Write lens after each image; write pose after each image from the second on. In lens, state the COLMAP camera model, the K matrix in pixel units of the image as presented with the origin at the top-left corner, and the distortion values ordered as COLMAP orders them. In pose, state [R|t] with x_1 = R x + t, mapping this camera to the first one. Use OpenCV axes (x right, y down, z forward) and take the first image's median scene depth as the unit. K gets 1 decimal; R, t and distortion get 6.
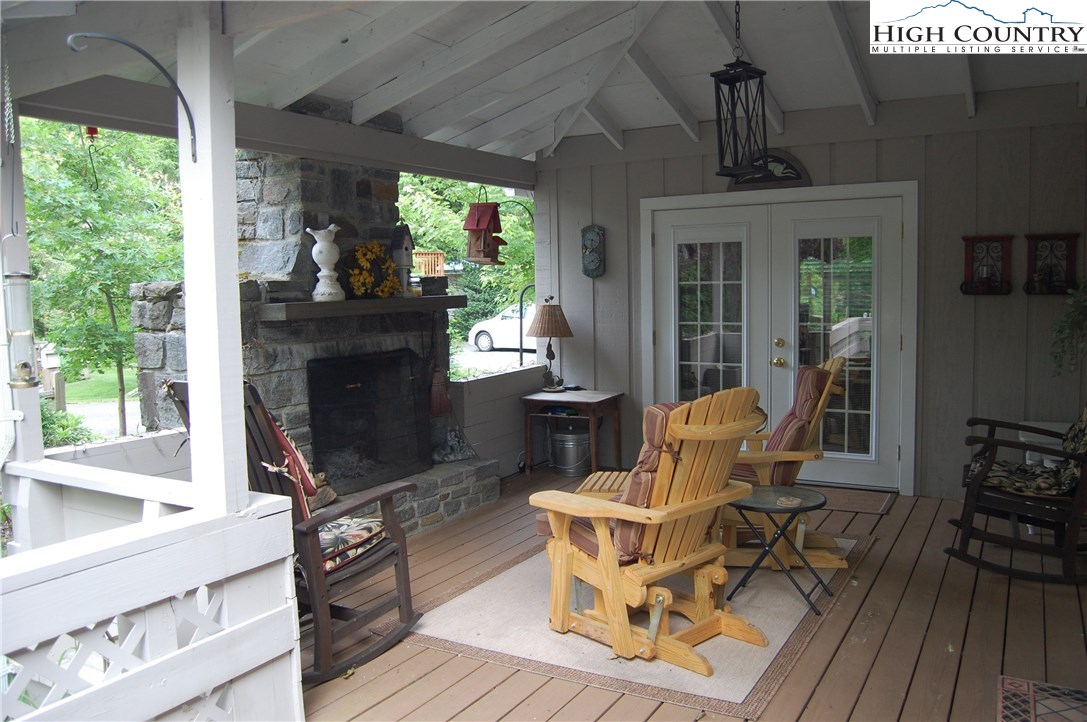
lens RADIAL K [[848.6, 0, 543.1], [0, 848.6, 361.2], [0, 0, 1]] dist [-0.092379, 0.030631]
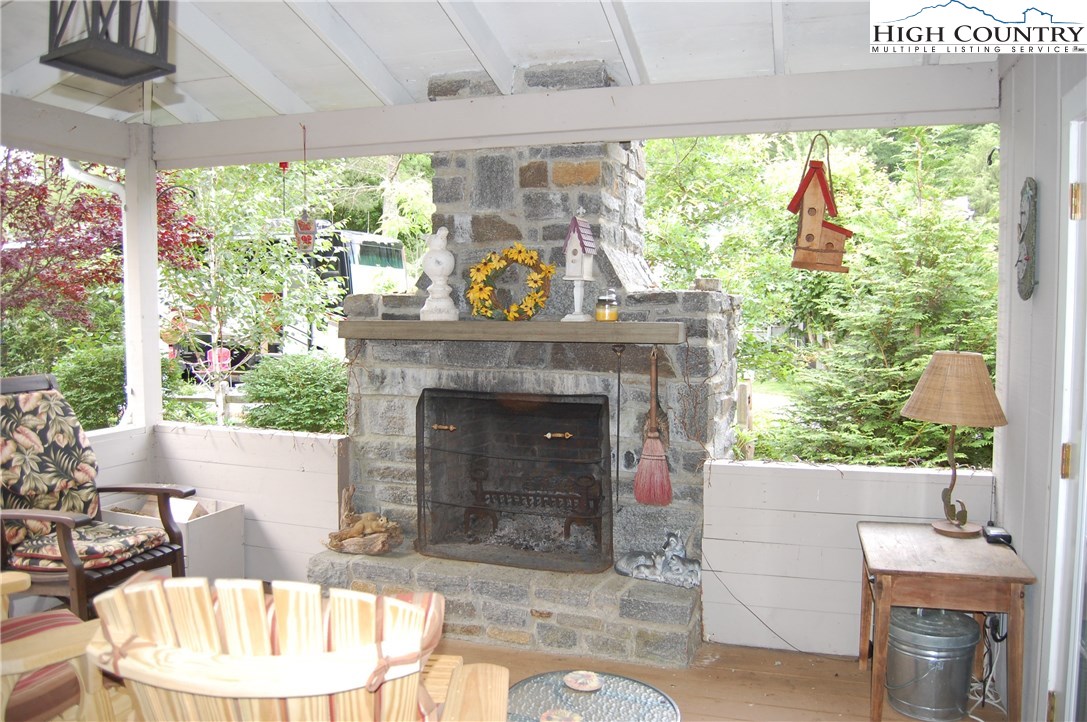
lens RADIAL K [[848.6, 0, 543.3], [0, 848.6, 359.5], [0, 0, 1]] dist [-0.092379, 0.030631]
pose [[0.226642, 0.075875, -0.971018, 0.558965], [-0.100744, 0.993440, 0.054113, -0.085489], [0.968754, 0.085560, 0.232800, 0.877572]]
